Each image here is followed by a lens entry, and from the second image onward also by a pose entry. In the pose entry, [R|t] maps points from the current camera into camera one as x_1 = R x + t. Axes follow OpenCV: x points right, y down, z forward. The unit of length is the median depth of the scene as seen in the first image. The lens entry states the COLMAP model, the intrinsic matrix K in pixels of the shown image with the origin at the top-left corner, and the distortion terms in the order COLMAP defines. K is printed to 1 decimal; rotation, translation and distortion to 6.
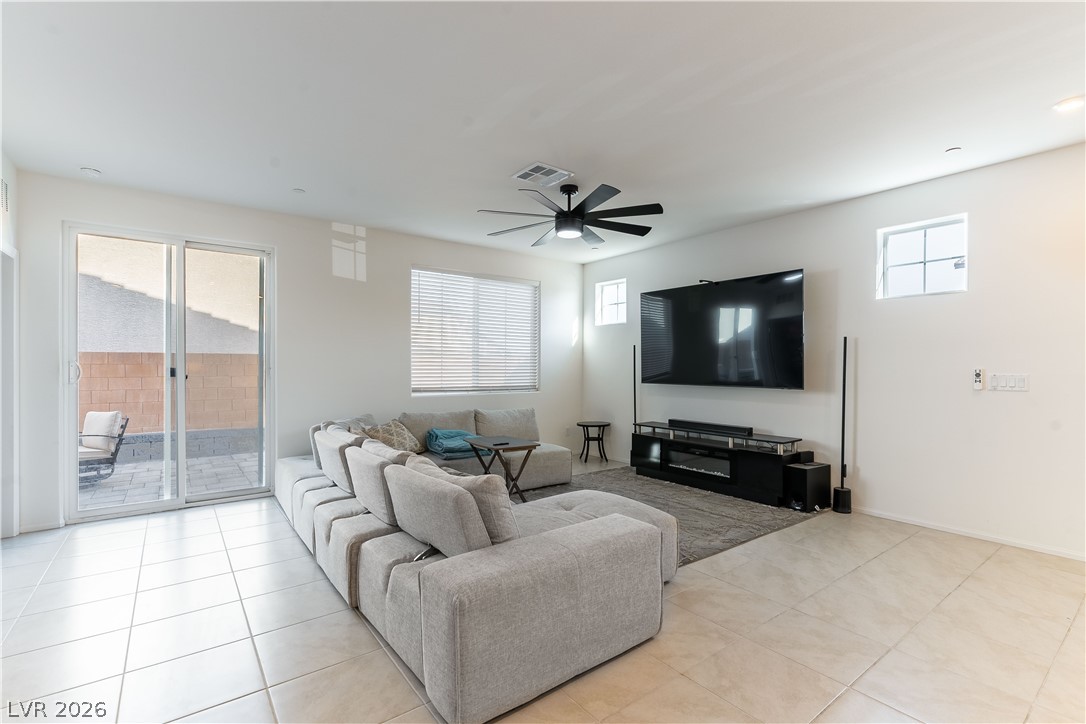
lens RADIAL K [[480.7, 0, 543.1], [0, 480.7, 373.3], [0, 0, 1]] dist [0.000410, -0.000054]
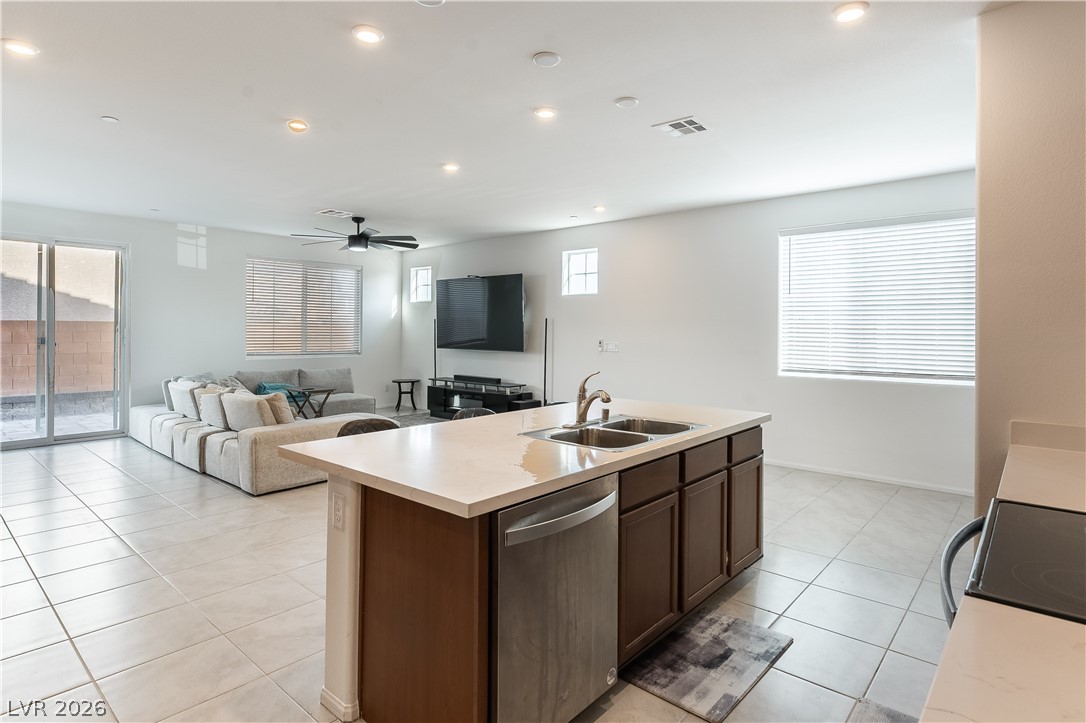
lens RADIAL K [[568.8, 0, 563.6], [0, 568.8, 337.2], [0, 0, 1]] dist [-0.000468, -0.000969]
pose [[0.976225, 0.001458, 0.216753, 0.251987], [-0.001641, 0.999998, 0.000664, -0.013637], [-0.216752, -0.001004, 0.976226, -0.743477]]
